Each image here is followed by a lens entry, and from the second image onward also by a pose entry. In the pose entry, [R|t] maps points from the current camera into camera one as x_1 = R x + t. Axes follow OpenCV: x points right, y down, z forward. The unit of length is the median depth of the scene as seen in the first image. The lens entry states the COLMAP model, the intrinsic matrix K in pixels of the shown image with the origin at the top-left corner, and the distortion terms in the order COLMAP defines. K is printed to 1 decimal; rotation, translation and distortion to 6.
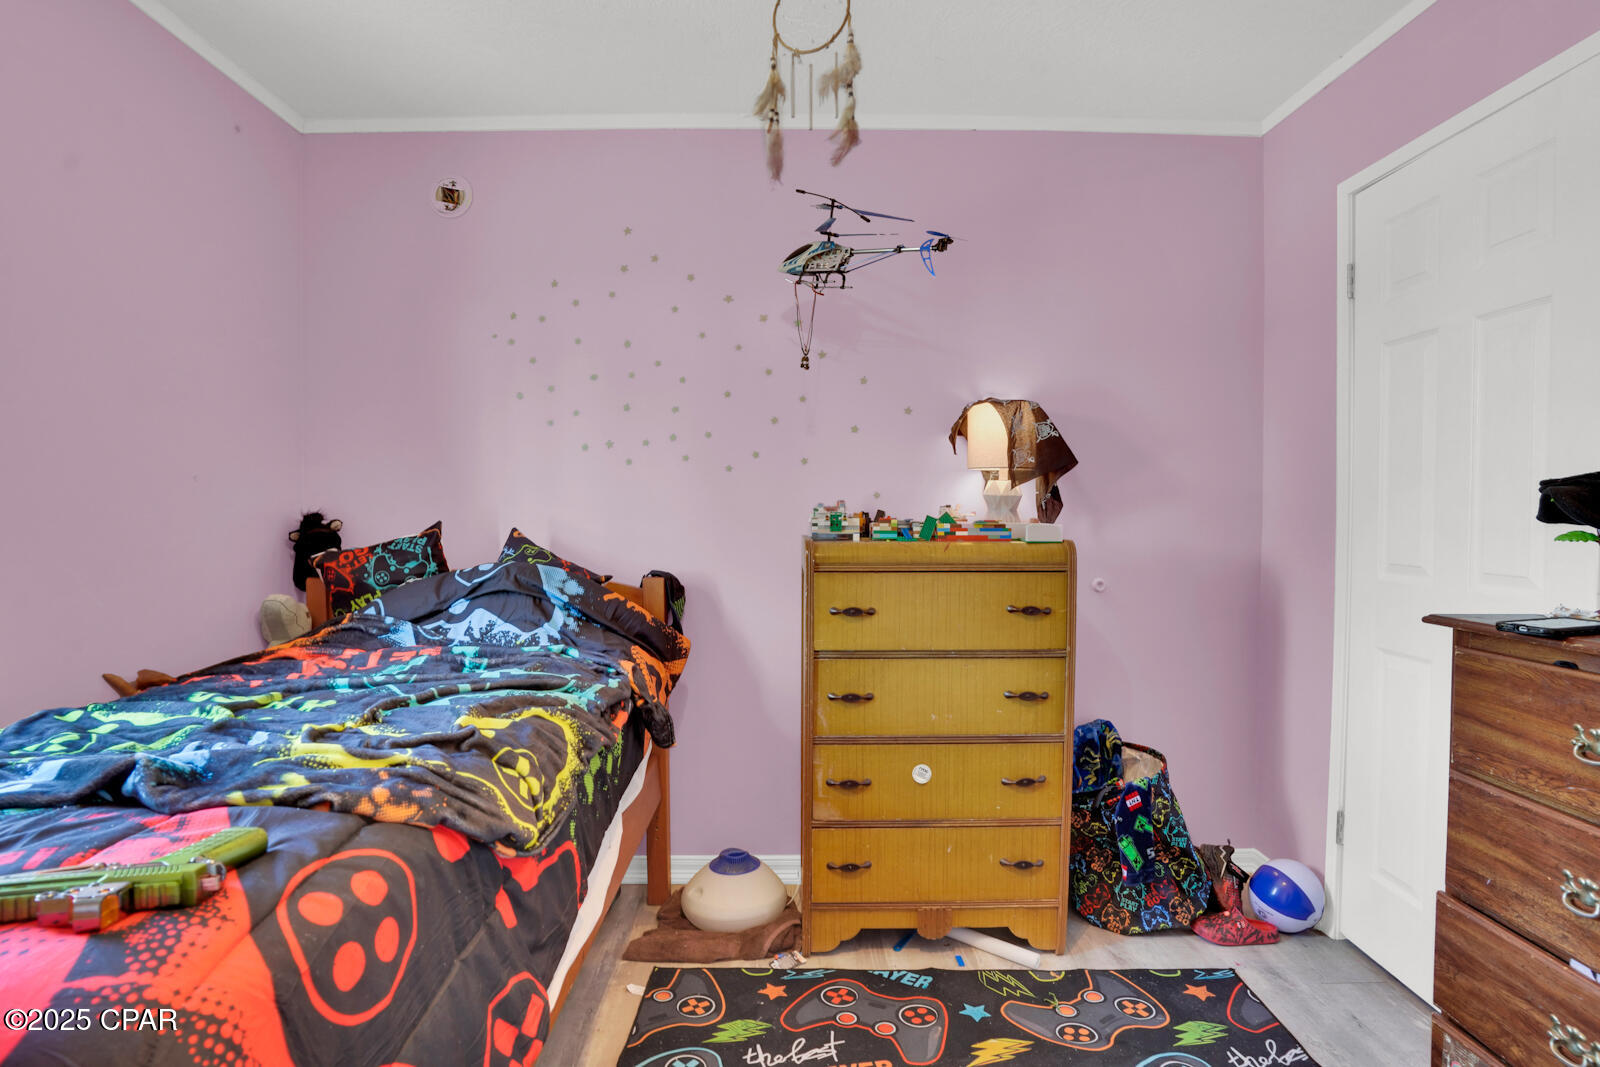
lens RADIAL K [[827.8, 0, 800.0], [0, 827.8, 533.5], [0, 0, 1]] dist [-0.078036, 0.047086]
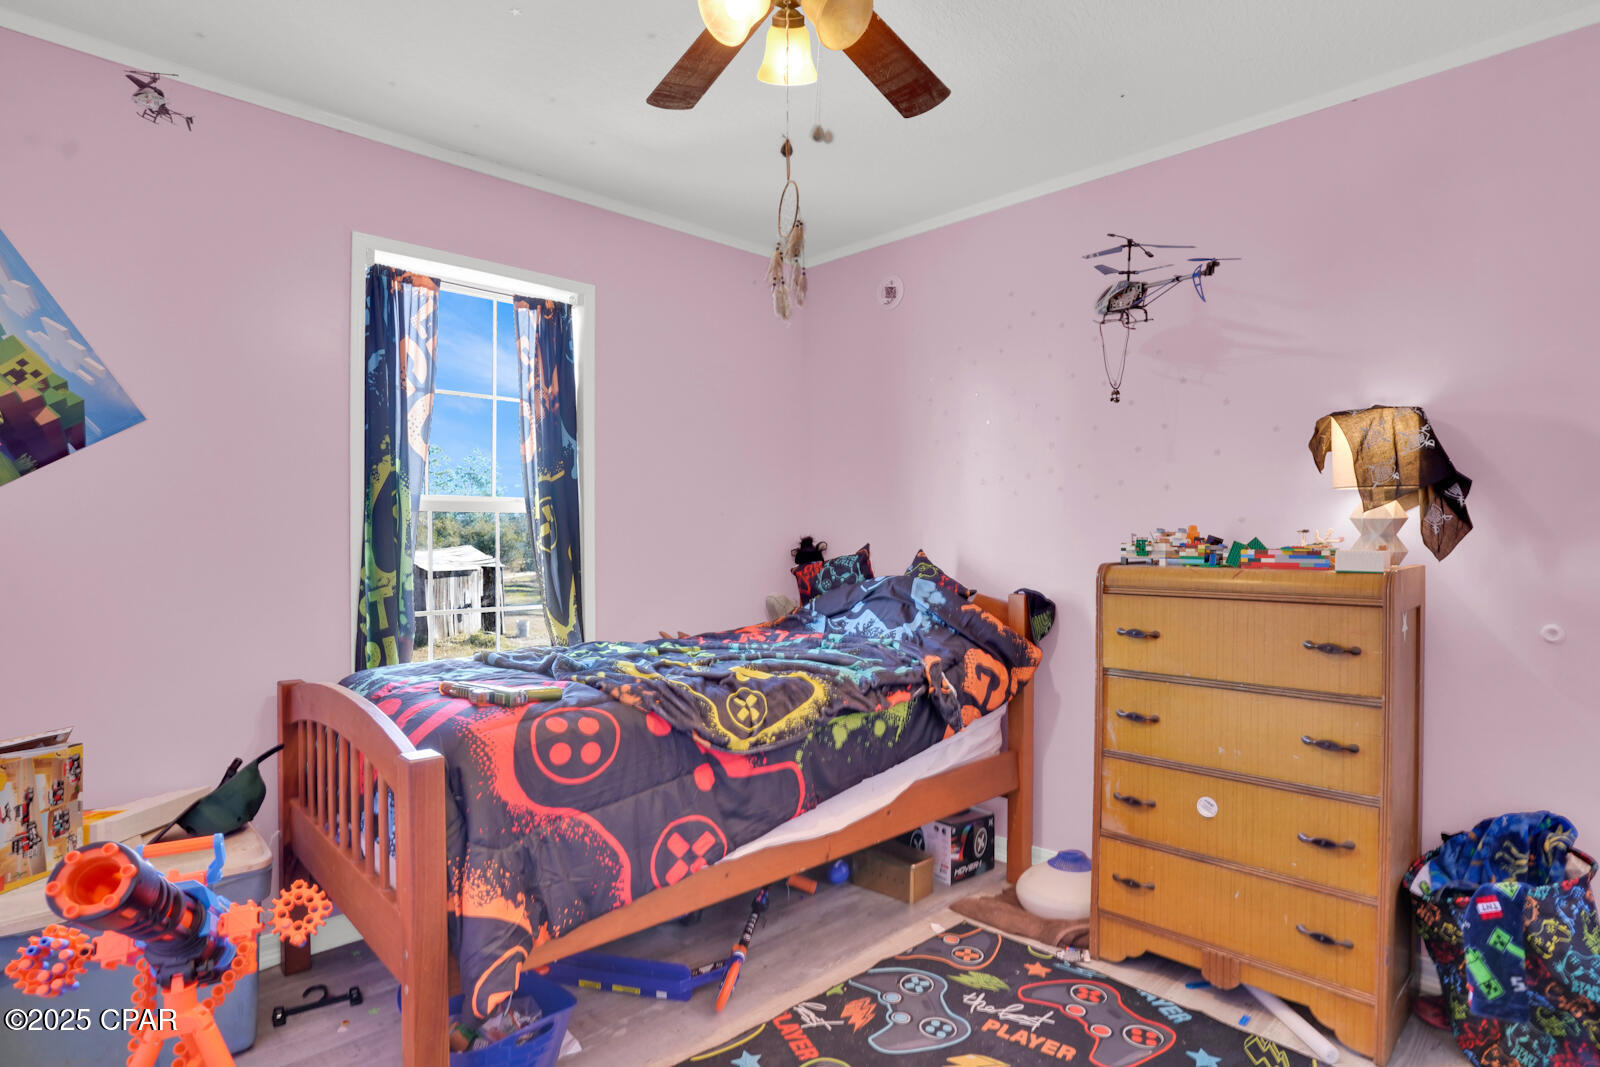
lens RADIAL K [[827.8, 0, 800.0], [0, 827.8, 533.5], [0, 0, 1]] dist [-0.078036, 0.047086]
pose [[0.705726, -0.001446, -0.708484, 0.484975], [-0.021103, 0.999511, -0.023062, 0.001867], [0.708171, 0.031227, 0.705350, -0.024486]]
